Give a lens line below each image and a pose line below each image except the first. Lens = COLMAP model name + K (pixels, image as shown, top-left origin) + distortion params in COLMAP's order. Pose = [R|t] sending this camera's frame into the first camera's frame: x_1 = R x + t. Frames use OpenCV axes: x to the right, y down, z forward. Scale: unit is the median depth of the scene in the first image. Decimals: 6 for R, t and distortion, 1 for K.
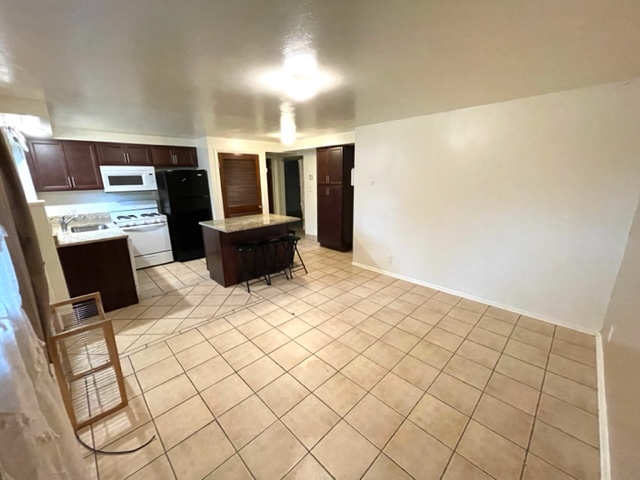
lens RADIAL K [[257.0, 0, 318.6], [0, 257.0, 239.9], [0, 0, 1]] dist [-0.003577, -0.000081]
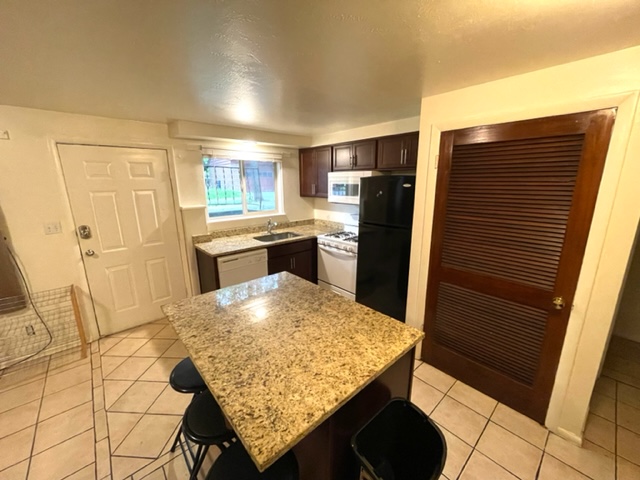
lens RADIAL K [[257.0, 0, 318.6], [0, 257.0, 239.9], [0, 0, 1]] dist [-0.003577, -0.000081]
pose [[-0.046810, 0.241940, -0.969161, 0.054997], [-0.236186, 0.940034, 0.246076, -0.267762], [0.970580, 0.240421, 0.013140, 0.970515]]
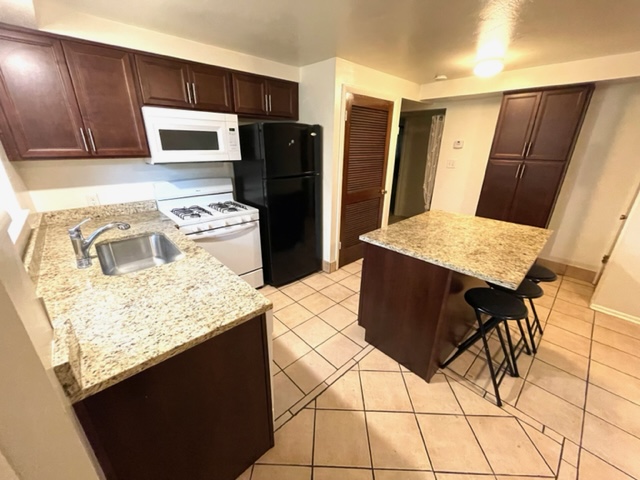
lens RADIAL K [[257.0, 0, 318.6], [0, 257.0, 239.9], [0, 0, 1]] dist [-0.003577, -0.000081]
pose [[0.999321, 0.033756, -0.014733, -0.496067], [-0.031902, 0.993221, 0.111781, -0.103649], [0.018406, -0.111235, 0.993624, 0.489721]]
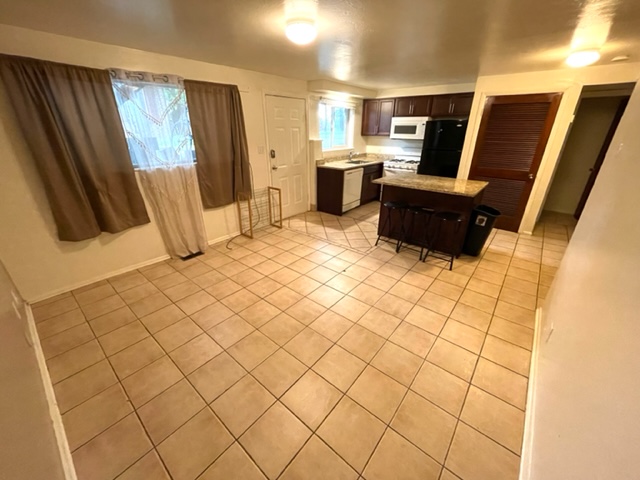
lens RADIAL K [[257.0, 0, 318.6], [0, 257.0, 239.9], [0, 0, 1]] dist [-0.003577, -0.000081]
pose [[0.100257, 0.412969, -0.905210, 0.537113], [-0.248350, 0.891383, 0.379155, -0.128780], [0.963468, 0.186796, 0.191928, 0.481274]]
